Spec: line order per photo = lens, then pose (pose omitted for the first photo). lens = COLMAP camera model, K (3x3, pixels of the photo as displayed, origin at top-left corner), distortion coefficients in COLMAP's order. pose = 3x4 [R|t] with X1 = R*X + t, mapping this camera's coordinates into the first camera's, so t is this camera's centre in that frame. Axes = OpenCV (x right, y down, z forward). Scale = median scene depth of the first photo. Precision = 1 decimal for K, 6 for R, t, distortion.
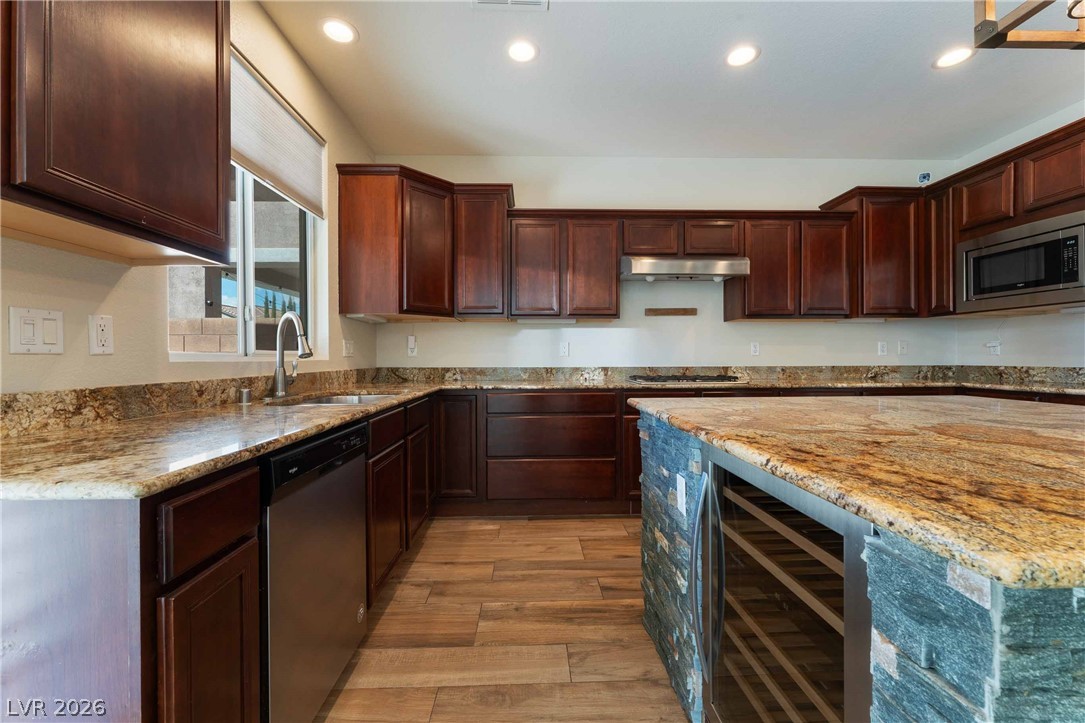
lens RADIAL K [[445.6, 0, 546.0], [0, 445.6, 354.6], [0, 0, 1]] dist [0.004509, 0.000002]
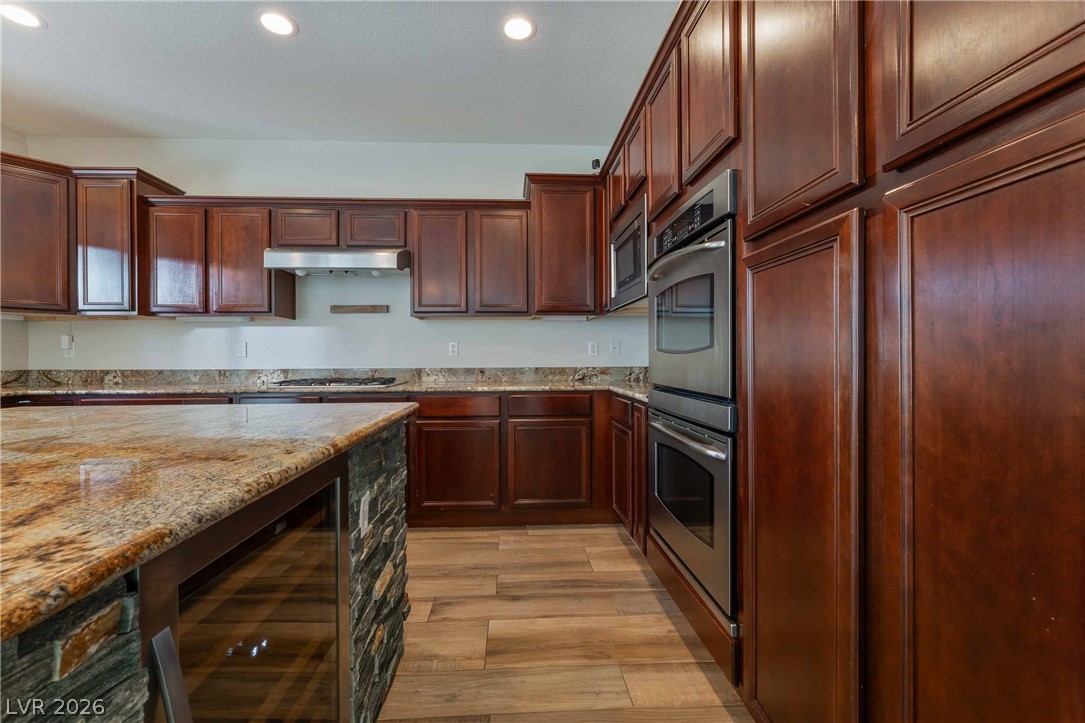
lens RADIAL K [[468.7, 0, 540.5], [0, 468.7, 358.9], [0, 0, 1]] dist [0.000507, -0.000034]
pose [[0.999700, -0.001076, 0.024489, 0.643907], [0.000727, 0.999898, 0.014241, -0.006474], [-0.024502, -0.014219, 0.999599, 0.019677]]
